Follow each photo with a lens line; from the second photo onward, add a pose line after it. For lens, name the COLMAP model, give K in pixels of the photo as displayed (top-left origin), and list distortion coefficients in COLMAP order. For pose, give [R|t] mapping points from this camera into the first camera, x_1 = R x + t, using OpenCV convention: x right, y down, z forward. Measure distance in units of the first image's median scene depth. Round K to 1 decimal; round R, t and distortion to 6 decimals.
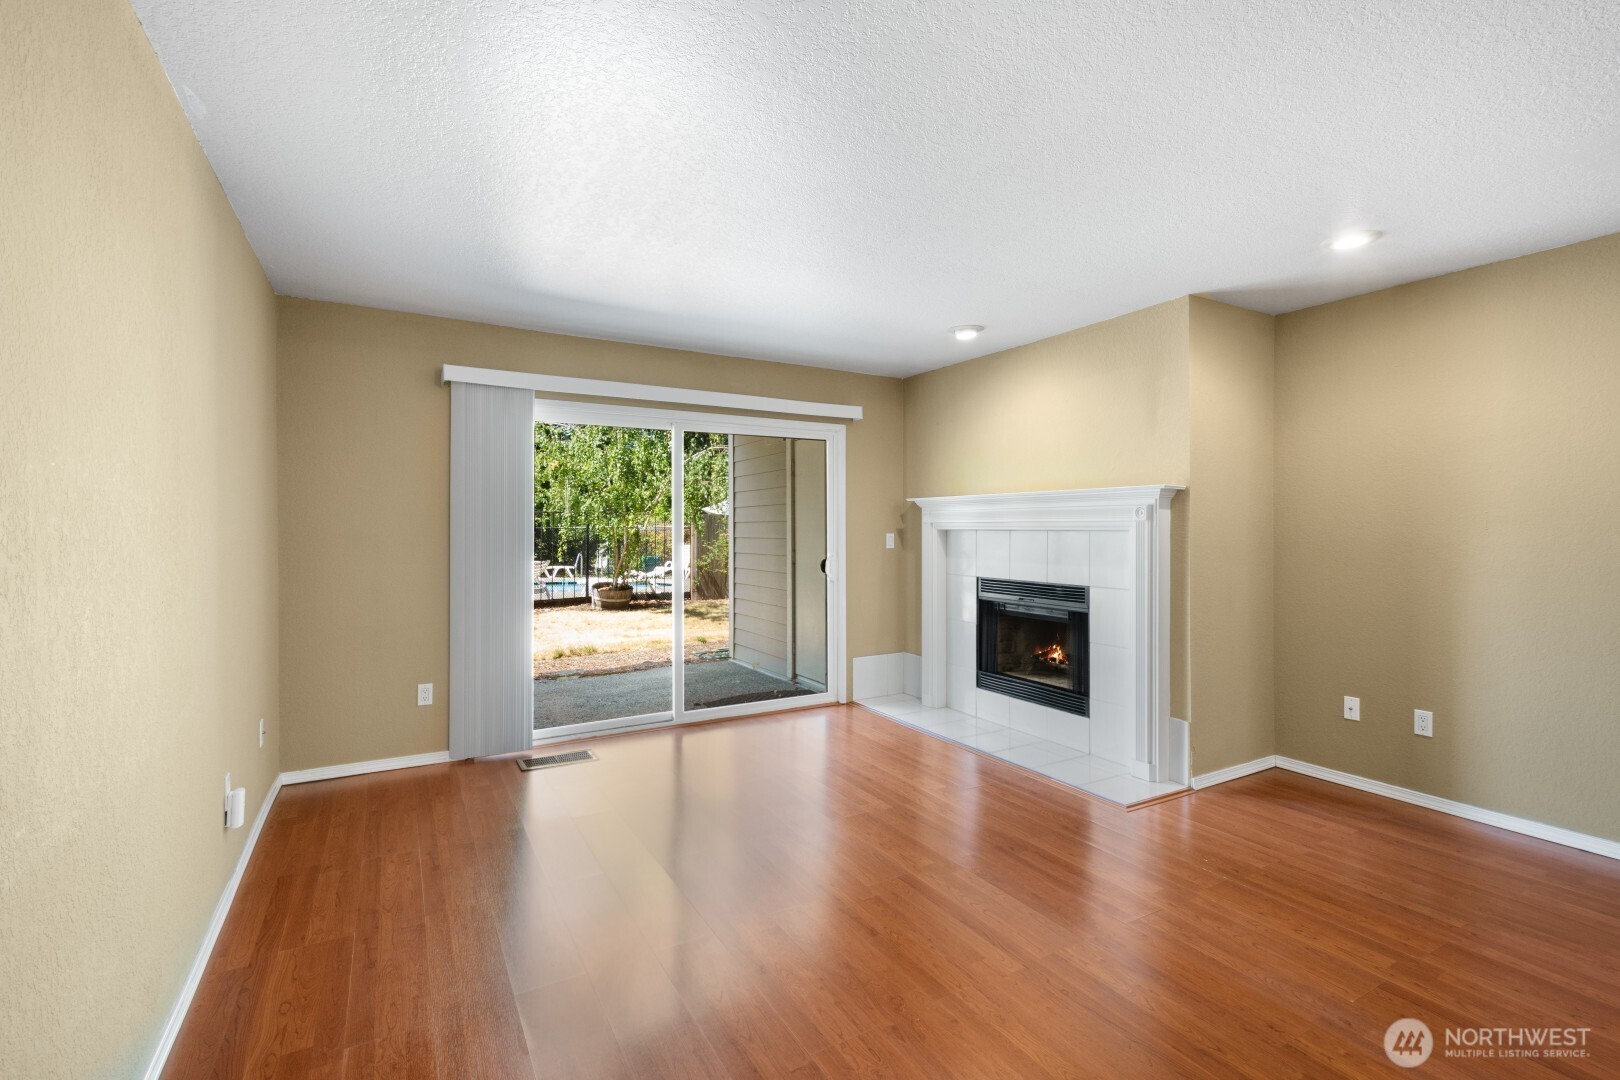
lens RADIAL K [[715.9, 0, 851.6], [0, 715.9, 546.5], [0, 0, 1]] dist [-0.002201, -0.000797]
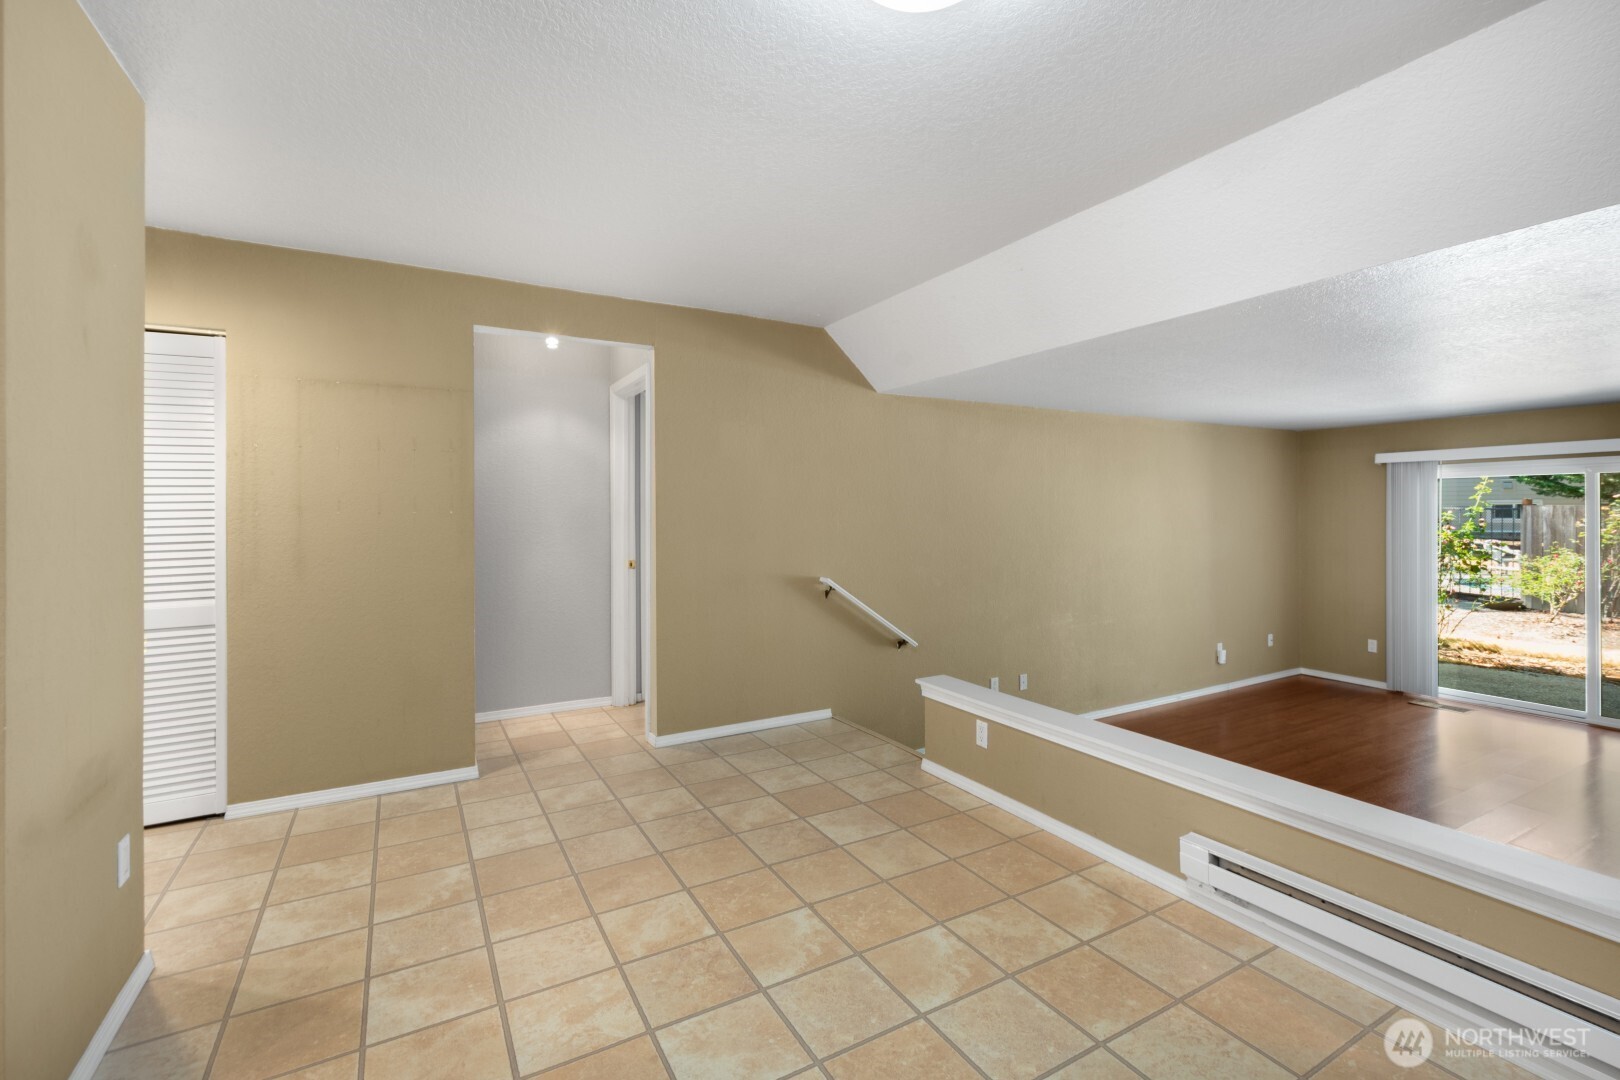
lens RADIAL K [[734.3, 0, 845.9], [0, 734.3, 511.9], [0, 0, 1]] dist [0.013233, -0.002754]
pose [[-0.010540, 0.000866, -0.999944, 0.980862], [-0.019910, 0.999801, 0.001076, -0.075033], [0.999746, 0.019920, -0.010521, -0.206802]]
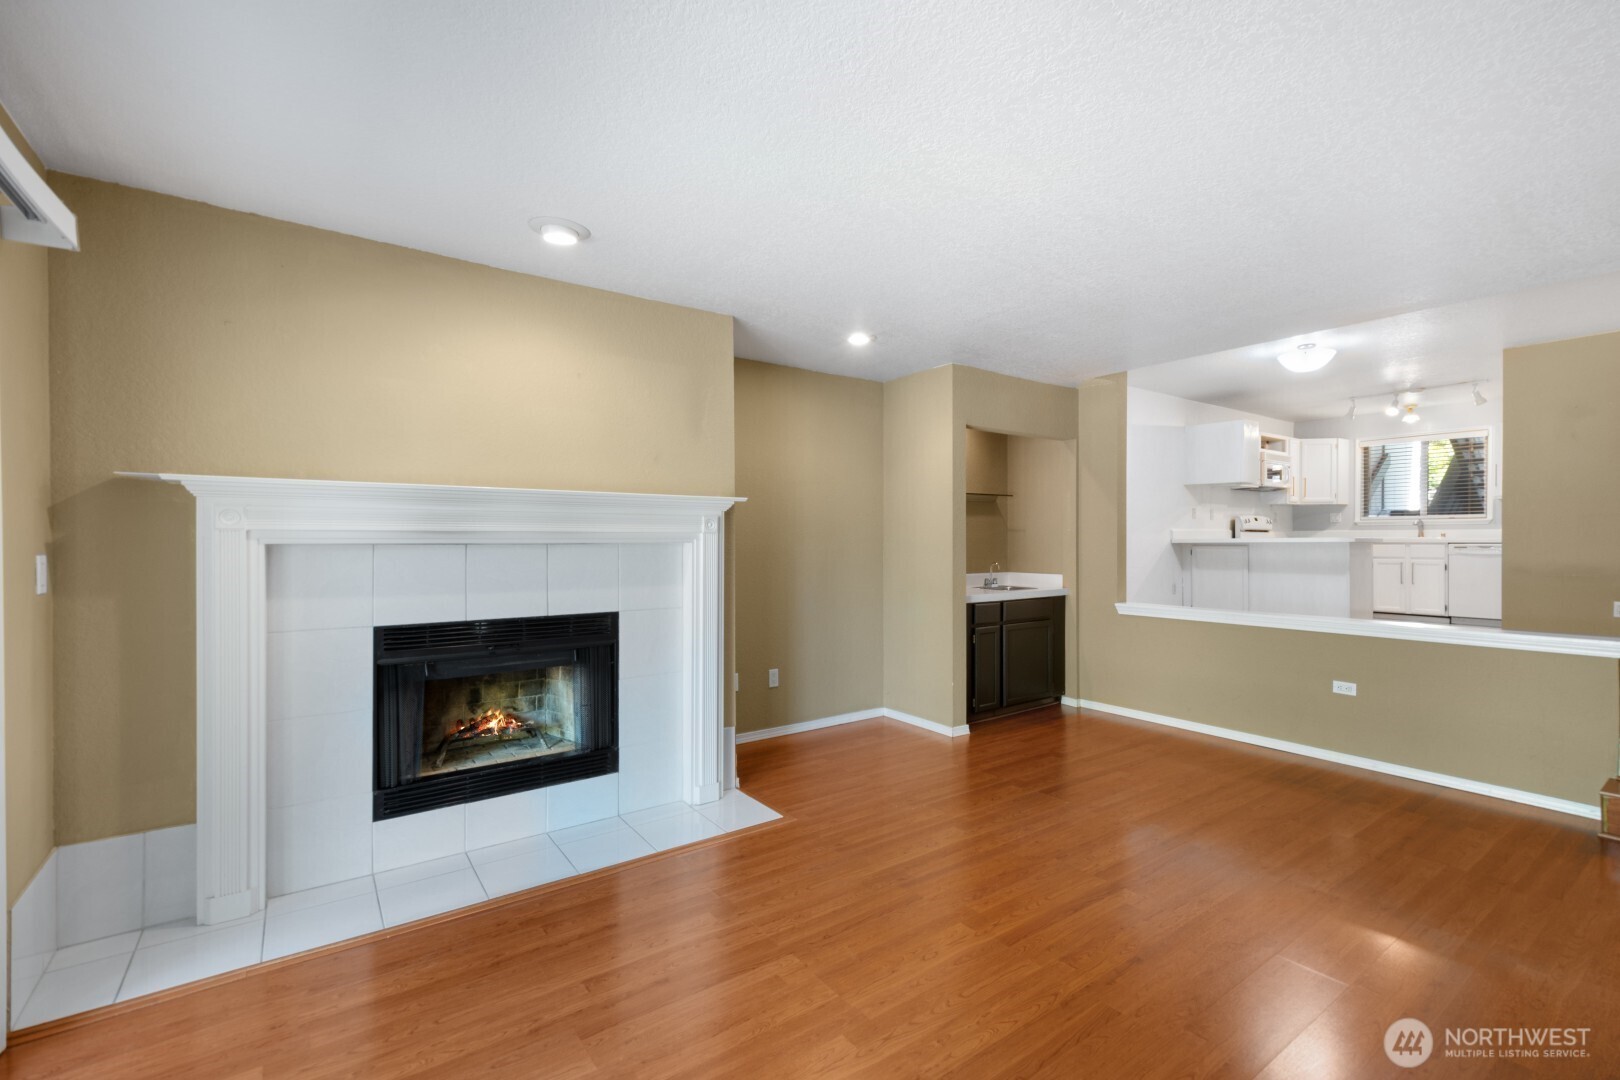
lens RADIAL K [[715.9, 0, 834.2], [0, 715.9, 546.3], [0, 0, 1]] dist [-0.002201, -0.000797]
pose [[-0.080062, -0.012974, 0.996705, -0.424958], [0.025711, 0.999556, 0.015076, -0.020916], [-0.996458, 0.026833, -0.079692, 0.694047]]
